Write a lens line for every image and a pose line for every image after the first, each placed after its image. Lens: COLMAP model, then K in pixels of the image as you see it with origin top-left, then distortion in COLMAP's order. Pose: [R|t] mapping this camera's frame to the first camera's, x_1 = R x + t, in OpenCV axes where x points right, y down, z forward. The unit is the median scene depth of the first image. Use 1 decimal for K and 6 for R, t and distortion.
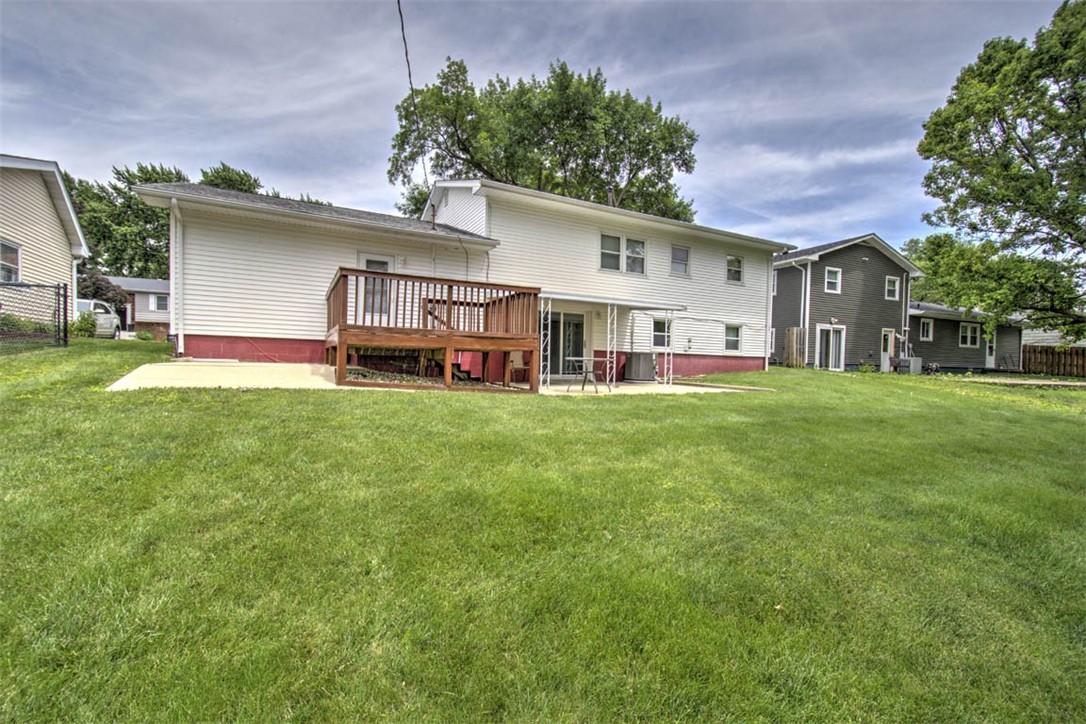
lens RADIAL K [[461.8, 0, 541.3], [0, 461.8, 371.6], [0, 0, 1]] dist [-0.004872, -0.000328]
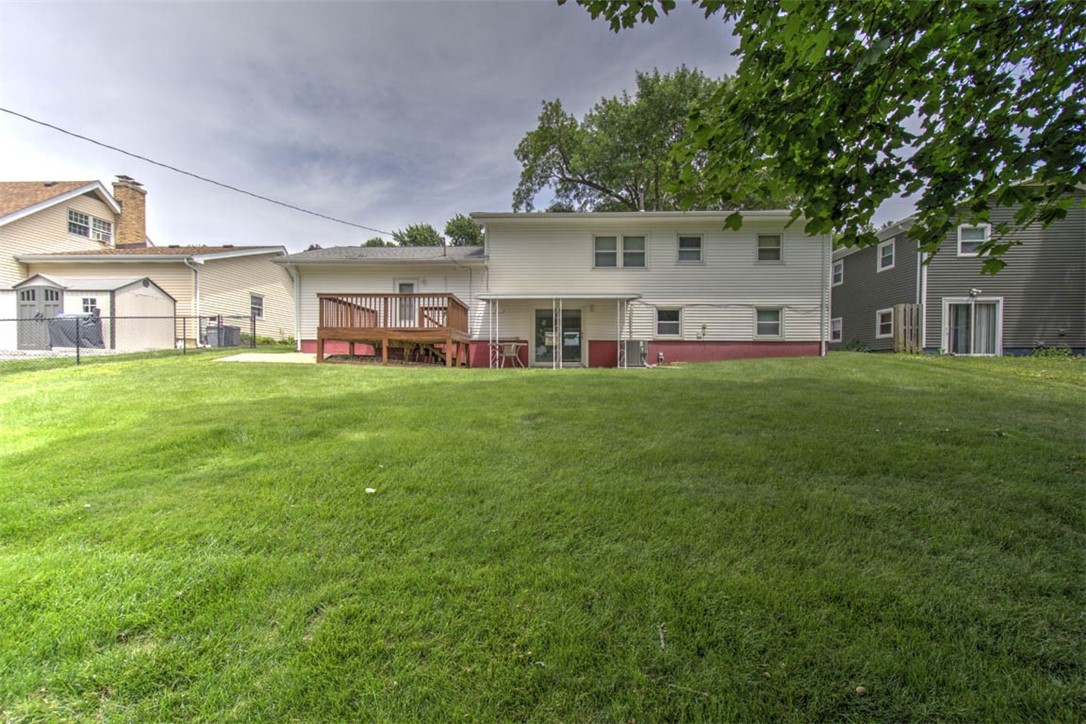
lens RADIAL K [[461.8, 0, 541.3], [0, 461.8, 371.6], [0, 0, 1]] dist [-0.004872, -0.000328]
pose [[0.875008, -0.014979, -0.483877, 0.493605], [0.007131, 0.999812, -0.018056, 0.043585], [0.484056, 0.012349, 0.874950, -0.036772]]
